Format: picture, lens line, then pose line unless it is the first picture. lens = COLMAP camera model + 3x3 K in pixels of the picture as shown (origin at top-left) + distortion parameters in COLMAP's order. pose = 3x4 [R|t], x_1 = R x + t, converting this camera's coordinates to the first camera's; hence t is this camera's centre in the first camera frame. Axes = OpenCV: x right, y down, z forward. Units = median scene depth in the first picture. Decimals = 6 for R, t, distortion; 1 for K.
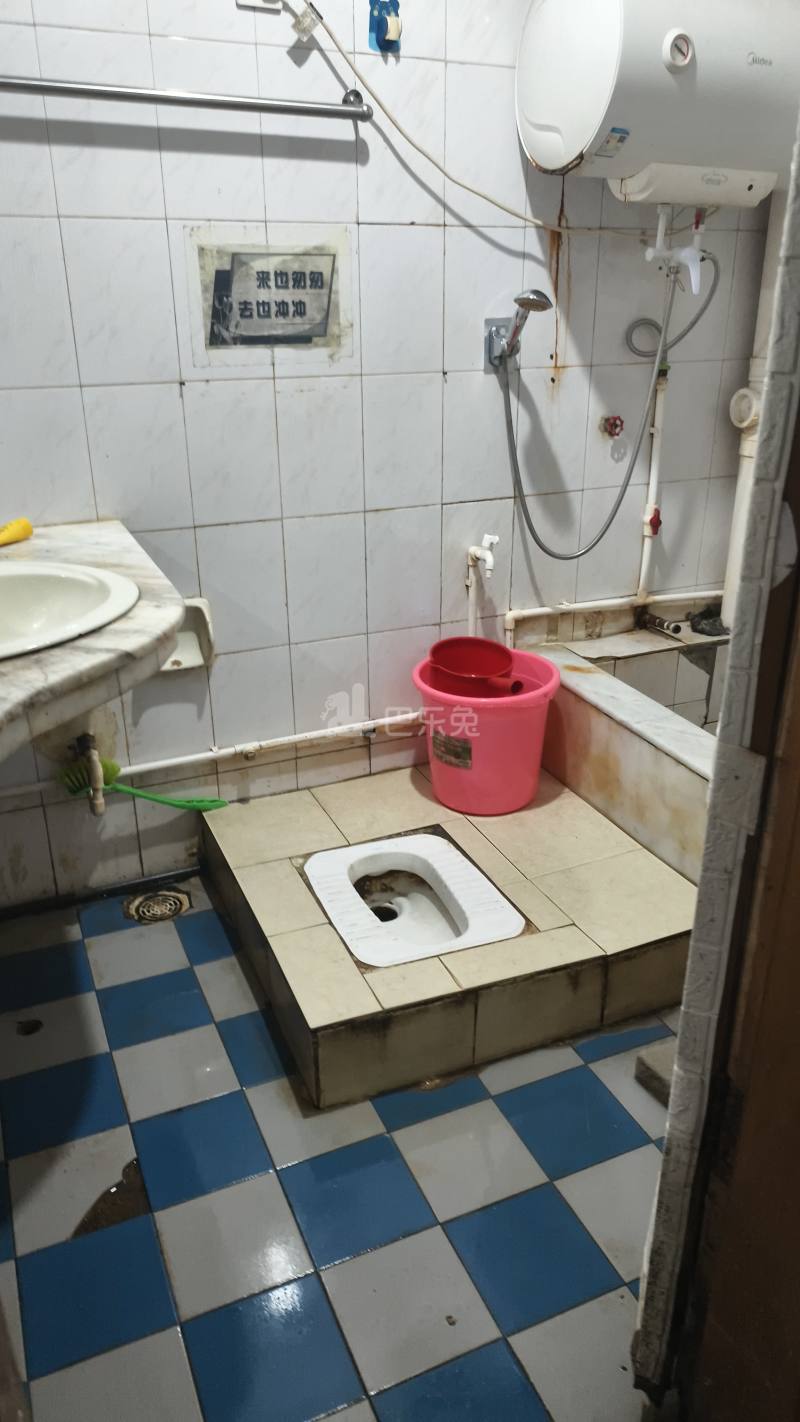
lens RADIAL K [[1004.1, 0, 408.7], [0, 1004.1, 747.7], [0, 0, 1]] dist [0.000940, 0.000136]
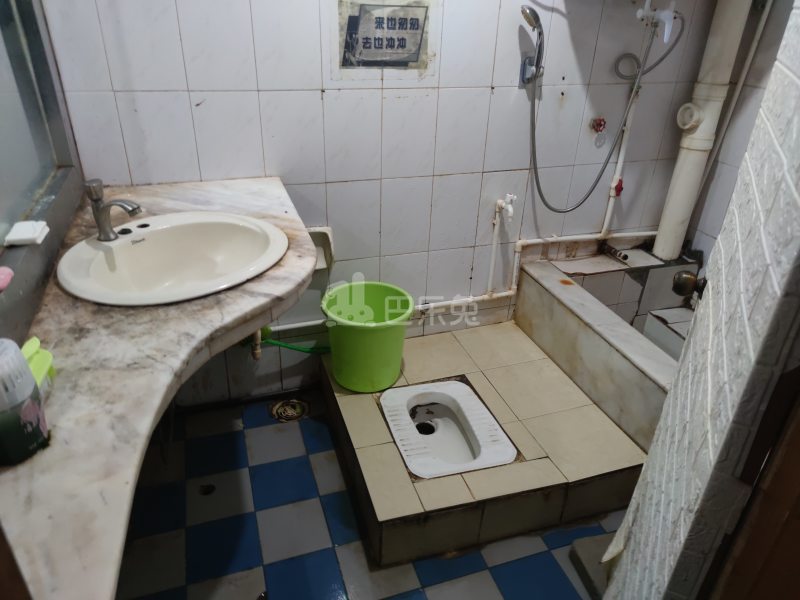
lens RADIAL K [[570.5, 0, 400.9], [0, 570.5, 312.3], [0, 0, 1]] dist [0.062617, -0.064325]
pose [[0.995406, 0.074941, -0.059587, -0.027682], [-0.070272, 0.994557, 0.076932, -0.098911], [0.065028, -0.072391, 0.995254, 0.100368]]
